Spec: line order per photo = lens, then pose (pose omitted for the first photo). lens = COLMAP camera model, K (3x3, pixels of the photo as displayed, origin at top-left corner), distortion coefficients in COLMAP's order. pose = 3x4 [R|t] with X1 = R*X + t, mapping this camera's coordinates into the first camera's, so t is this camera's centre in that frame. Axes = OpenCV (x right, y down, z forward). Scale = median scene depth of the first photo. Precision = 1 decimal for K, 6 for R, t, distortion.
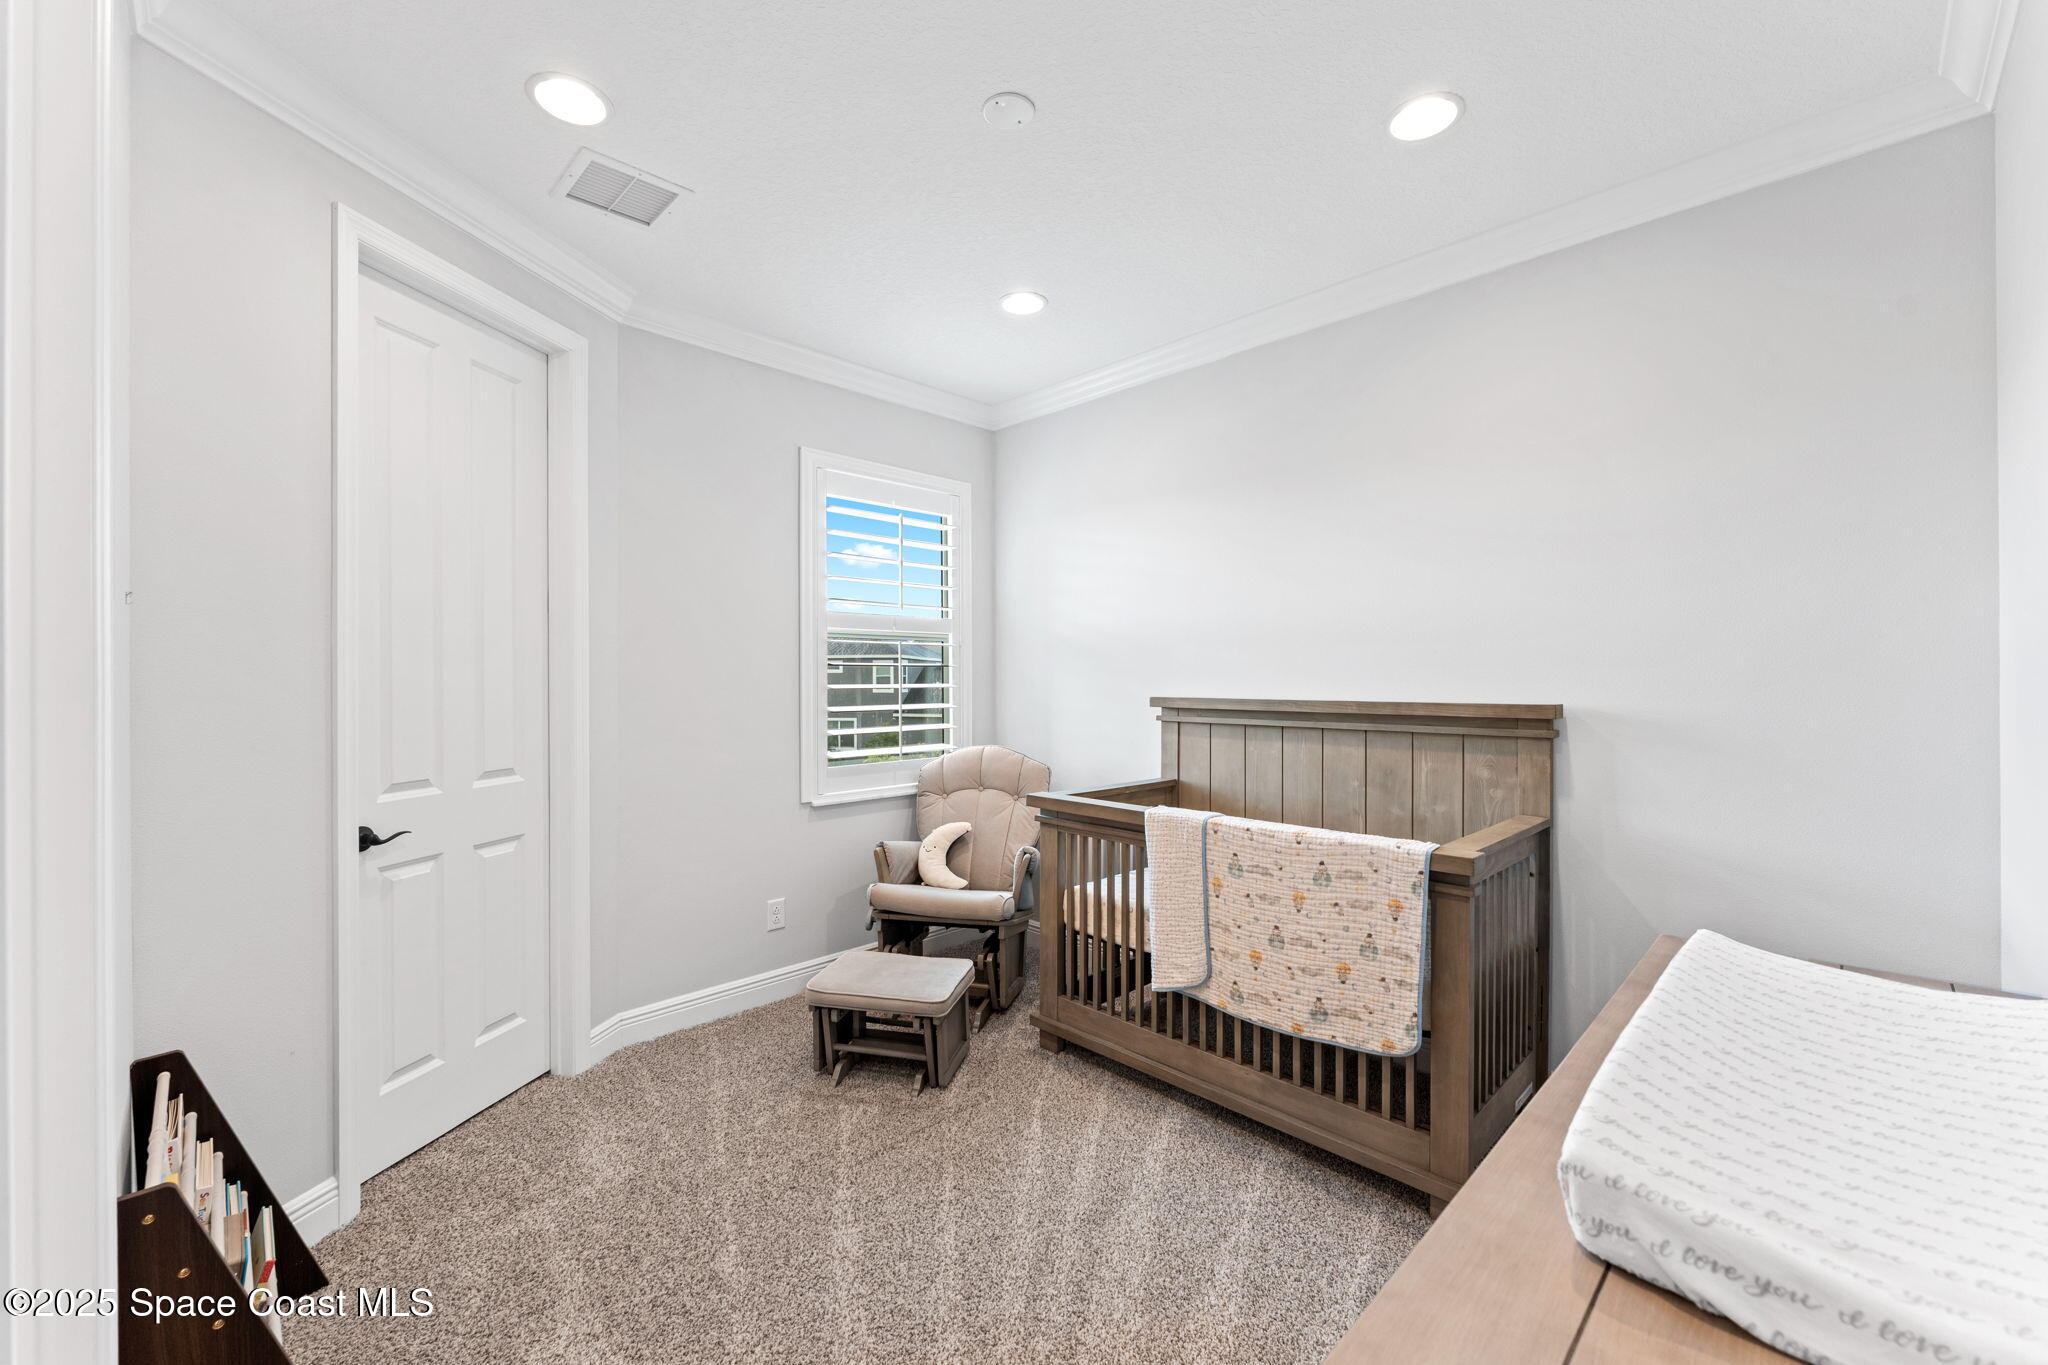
lens RADIAL K [[821.7, 0, 1026.1], [0, 821.7, 691.8], [0, 0, 1]] dist [-0.000352, 0.000239]
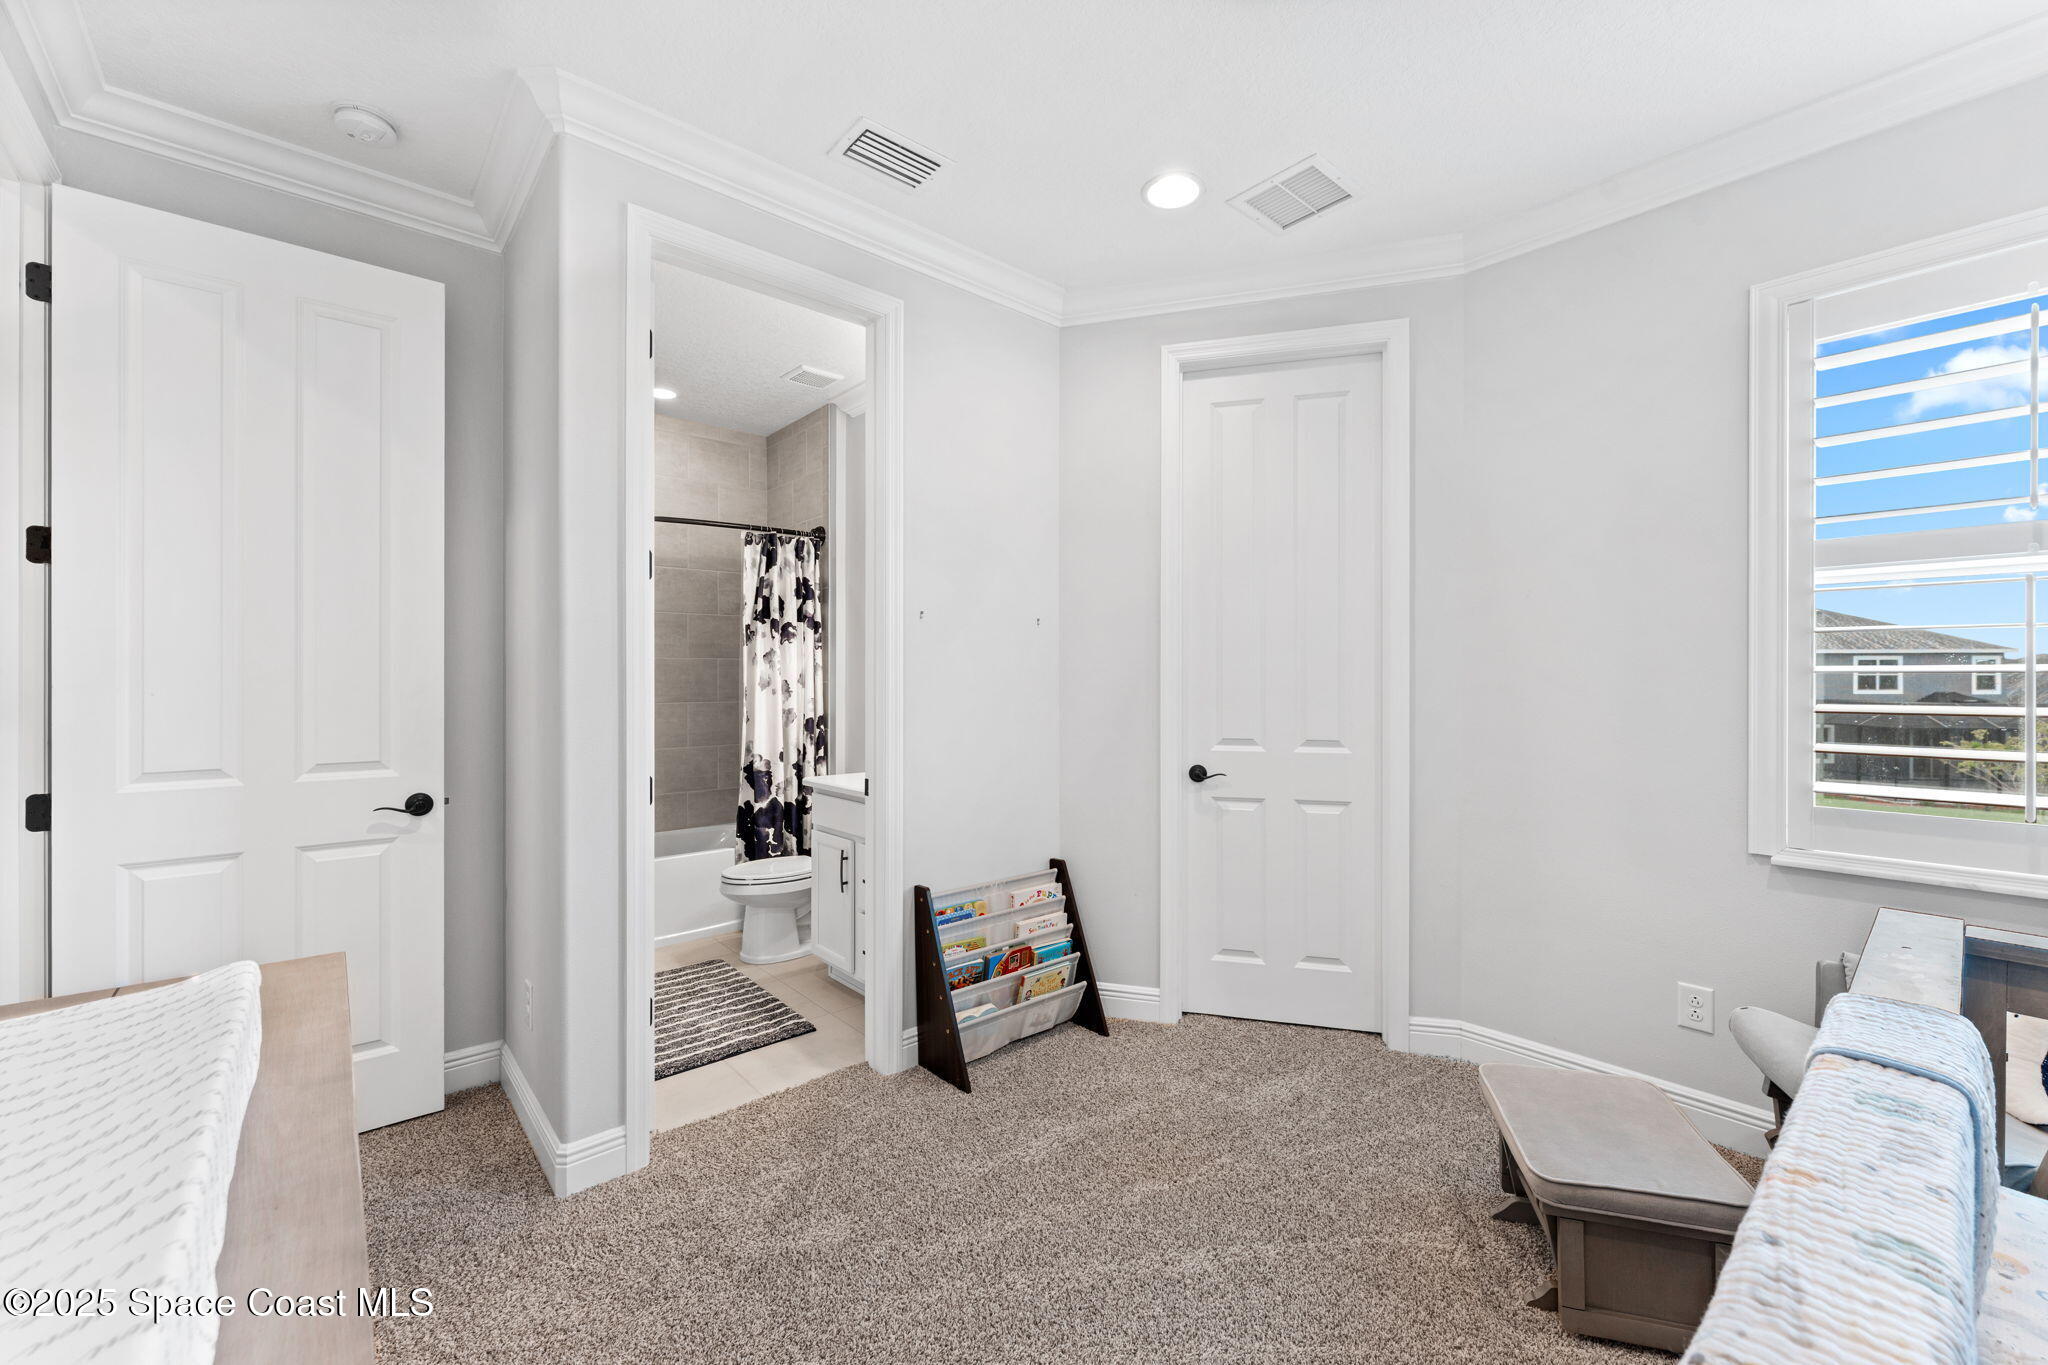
lens RADIAL K [[821.7, 0, 1026.1], [0, 821.7, 691.8], [0, 0, 1]] dist [-0.000352, 0.000239]
pose [[-0.062591, 0.016007, -0.997911, 0.530387], [-0.019995, 0.999651, 0.017289, 0.015281], [0.997839, 0.021036, -0.062249, 0.655119]]
